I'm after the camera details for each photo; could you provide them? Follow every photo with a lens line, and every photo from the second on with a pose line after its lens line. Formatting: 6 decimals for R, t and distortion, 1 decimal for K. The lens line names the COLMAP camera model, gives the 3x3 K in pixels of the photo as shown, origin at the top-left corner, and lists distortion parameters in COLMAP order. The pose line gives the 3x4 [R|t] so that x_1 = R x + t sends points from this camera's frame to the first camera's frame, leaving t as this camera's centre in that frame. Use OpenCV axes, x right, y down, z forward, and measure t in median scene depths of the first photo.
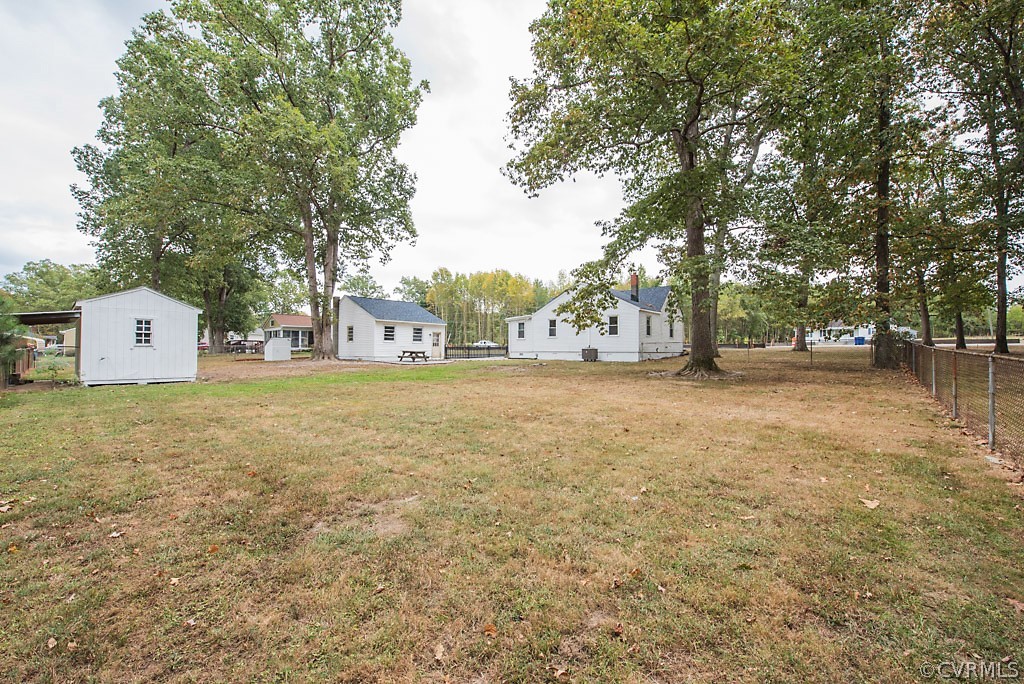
lens RADIAL K [[407.6, 0, 517.4], [0, 407.6, 341.0], [0, 0, 1]] dist [-0.014314, -0.002007]
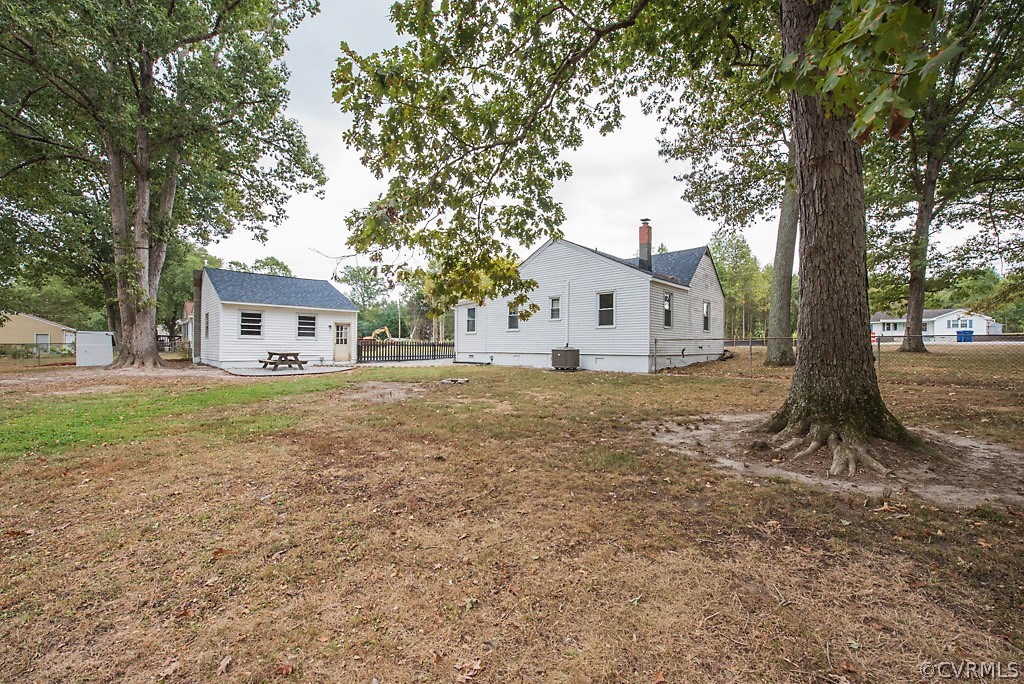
lens RADIAL K [[407.6, 0, 516.4], [0, 407.6, 344.7], [0, 0, 1]] dist [-0.014314, -0.002007]
pose [[0.998567, 0.001066, -0.053504, 0.130622], [0.000047, 0.999784, 0.020793, 0.000133], [0.053515, -0.020766, 0.998351, 0.388078]]
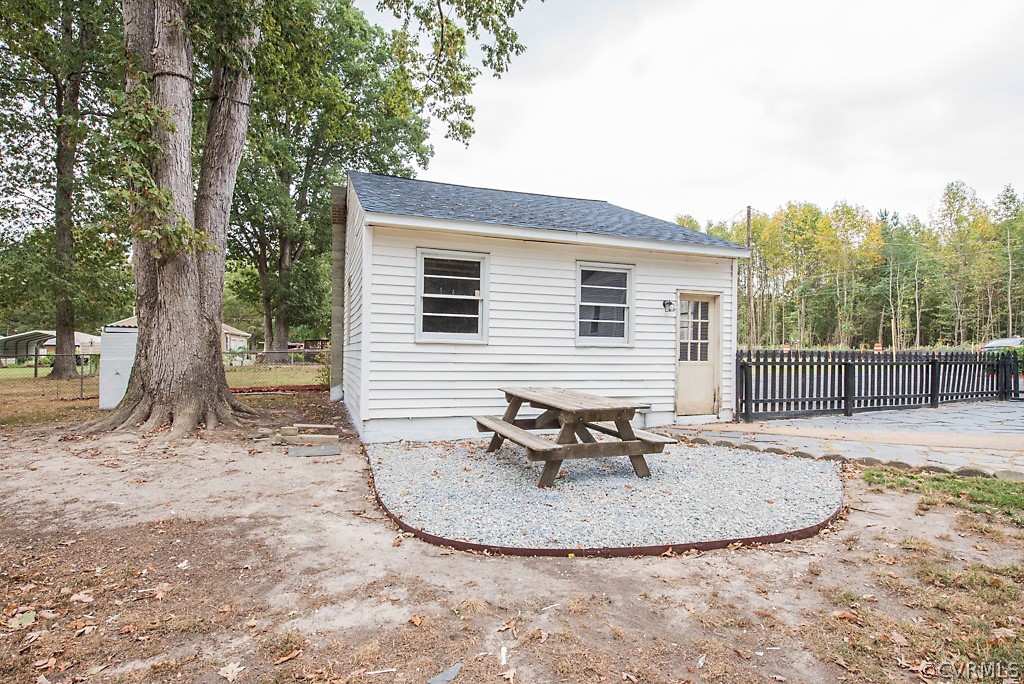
lens RADIAL K [[520.9, 0, 514.9], [0, 520.9, 347.0], [0, 0, 1]] dist [-0.000372, -0.000082]
pose [[0.884795, -0.002202, -0.465975, -0.172077], [0.006273, 0.999955, 0.007185, 0.003697], [0.465938, -0.009280, 0.884769, 0.789326]]
